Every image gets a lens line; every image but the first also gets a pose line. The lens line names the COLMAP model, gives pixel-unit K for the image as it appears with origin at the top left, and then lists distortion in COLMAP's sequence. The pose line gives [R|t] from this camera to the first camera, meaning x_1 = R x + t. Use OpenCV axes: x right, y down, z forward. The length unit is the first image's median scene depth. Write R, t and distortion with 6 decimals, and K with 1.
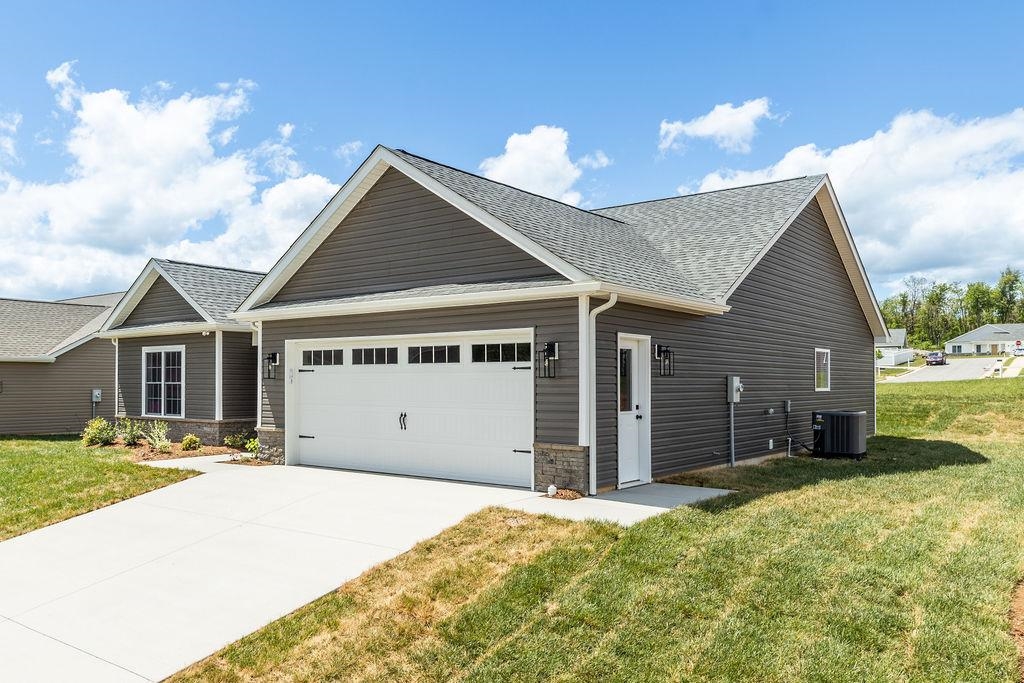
lens RADIAL K [[799.2, 0, 512.0], [0, 799.2, 341.5], [0, 0, 1]] dist [-0.006155, -0.002352]
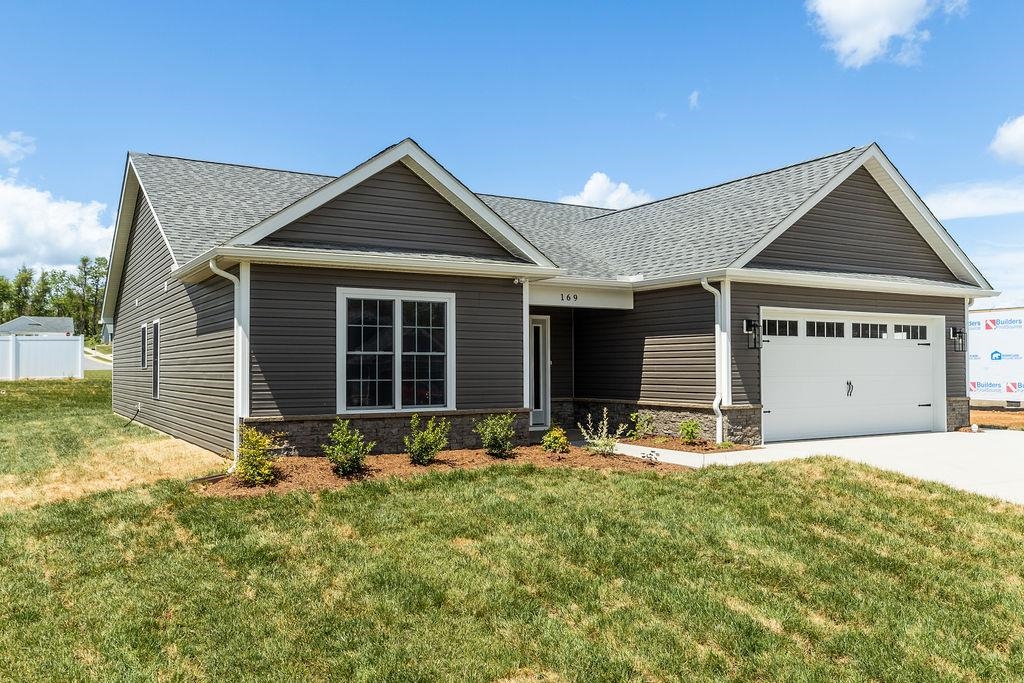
lens RADIAL K [[799.2, 0, 512.0], [0, 799.2, 341.5], [0, 0, 1]] dist [-0.006155, -0.002352]
pose [[0.399691, 0.018019, 0.916473, -1.226100], [-0.048881, 0.998803, 0.001681, 0.049639], [-0.915346, -0.045470, 0.400093, 0.895439]]
